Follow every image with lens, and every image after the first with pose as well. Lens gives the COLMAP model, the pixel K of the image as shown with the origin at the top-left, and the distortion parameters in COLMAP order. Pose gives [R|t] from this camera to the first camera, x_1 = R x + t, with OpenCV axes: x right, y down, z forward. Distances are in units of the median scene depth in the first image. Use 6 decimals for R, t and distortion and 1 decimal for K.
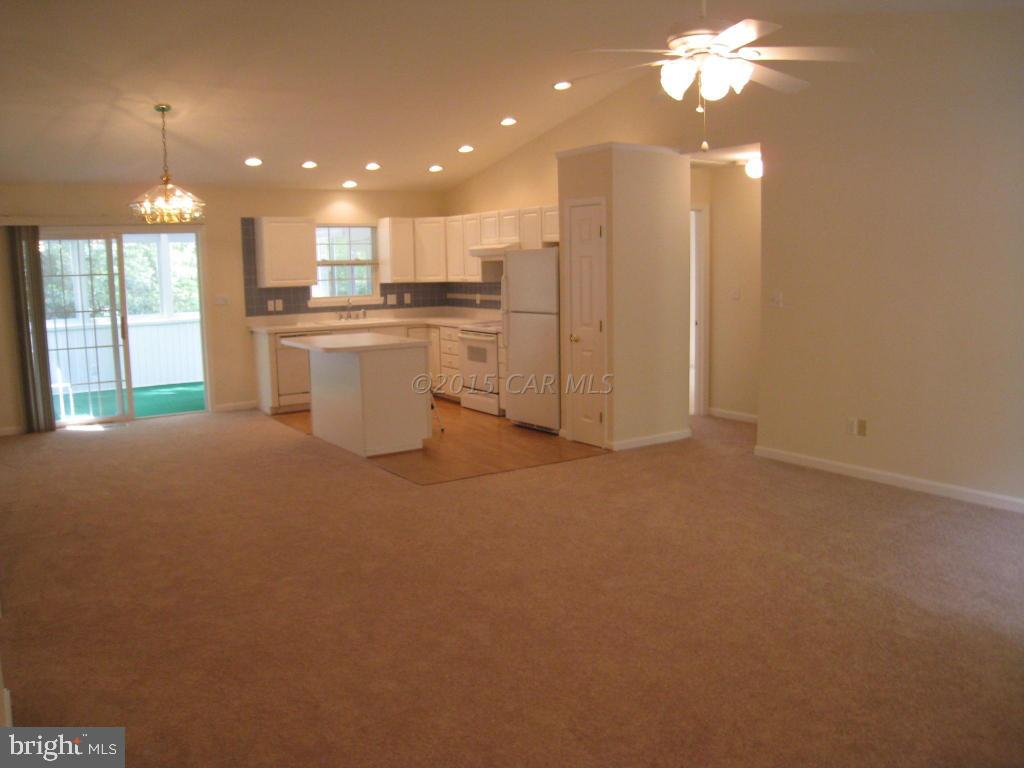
lens RADIAL K [[842.8, 0, 516.1], [0, 842.8, 382.5], [0, 0, 1]] dist [-0.168624, 0.110127]
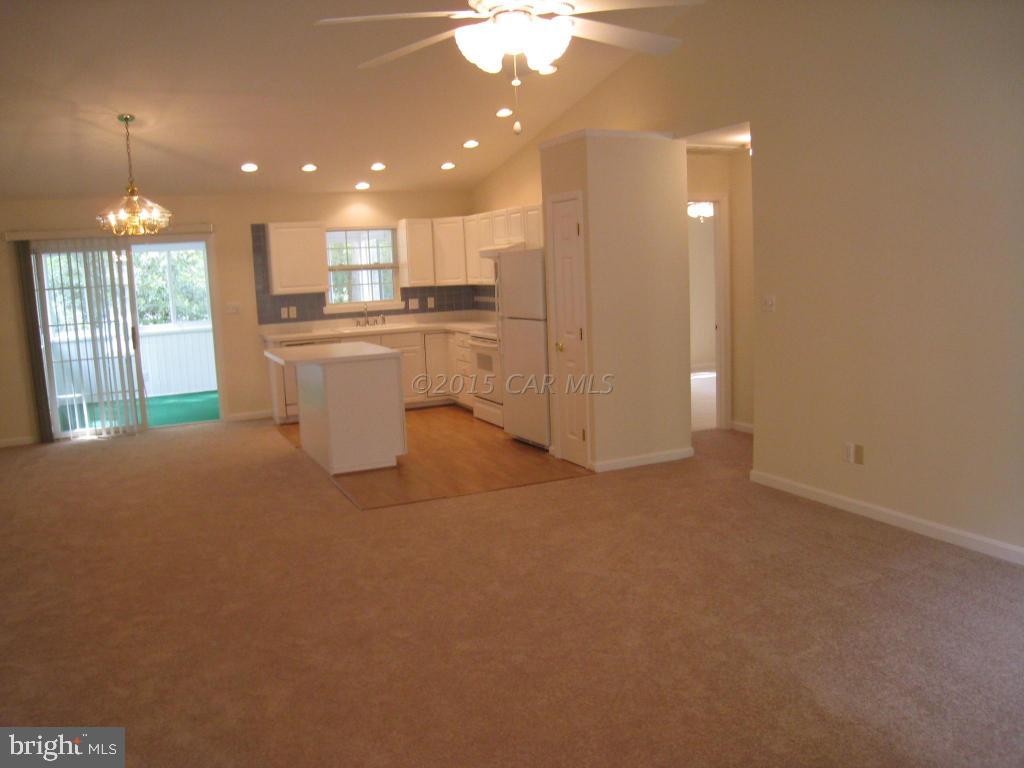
lens RADIAL K [[842.8, 0, 514.7], [0, 842.8, 393.7], [0, 0, 1]] dist [-0.168624, 0.110127]
pose [[0.987608, 0.000306, -0.156938, 0.139342], [0.002674, 0.999820, 0.018778, -0.016502], [0.156916, -0.018965, 0.987430, 0.077453]]
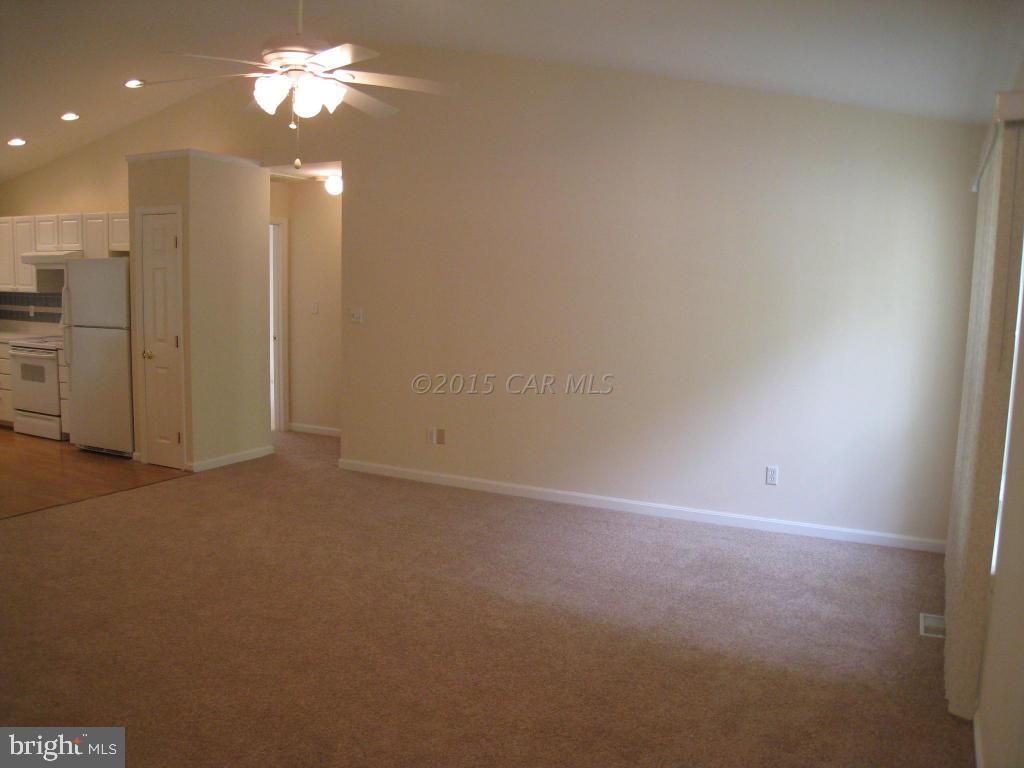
lens RADIAL K [[842.8, 0, 519.9], [0, 842.8, 381.7], [0, 0, 1]] dist [-0.168624, 0.110127]
pose [[0.872784, -0.020517, 0.487675, -0.011307], [0.028456, 0.999556, -0.008873, -0.002102], [-0.487277, 0.021622, 0.872980, 0.001225]]
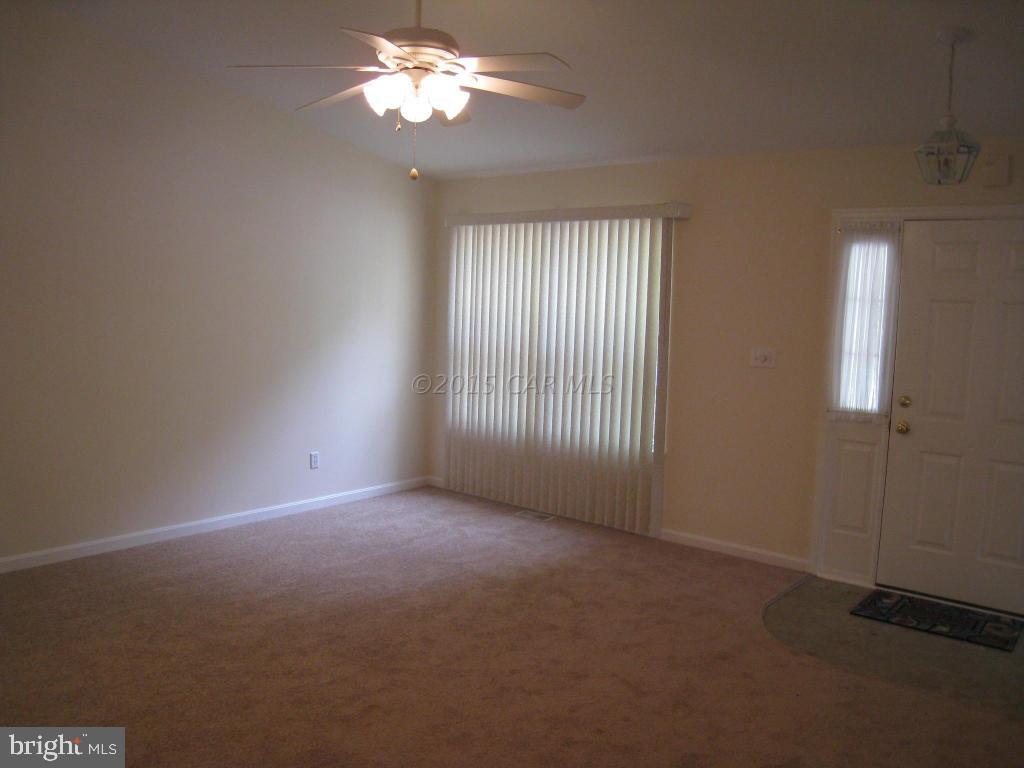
lens RADIAL K [[842.8, 0, 517.7], [0, 842.8, 386.8], [0, 0, 1]] dist [-0.168624, 0.110127]
pose [[-0.287150, -0.091616, 0.953494, -0.238028], [0.106373, 0.986209, 0.126794, -0.057638], [-0.951961, 0.137835, -0.273444, 0.399308]]
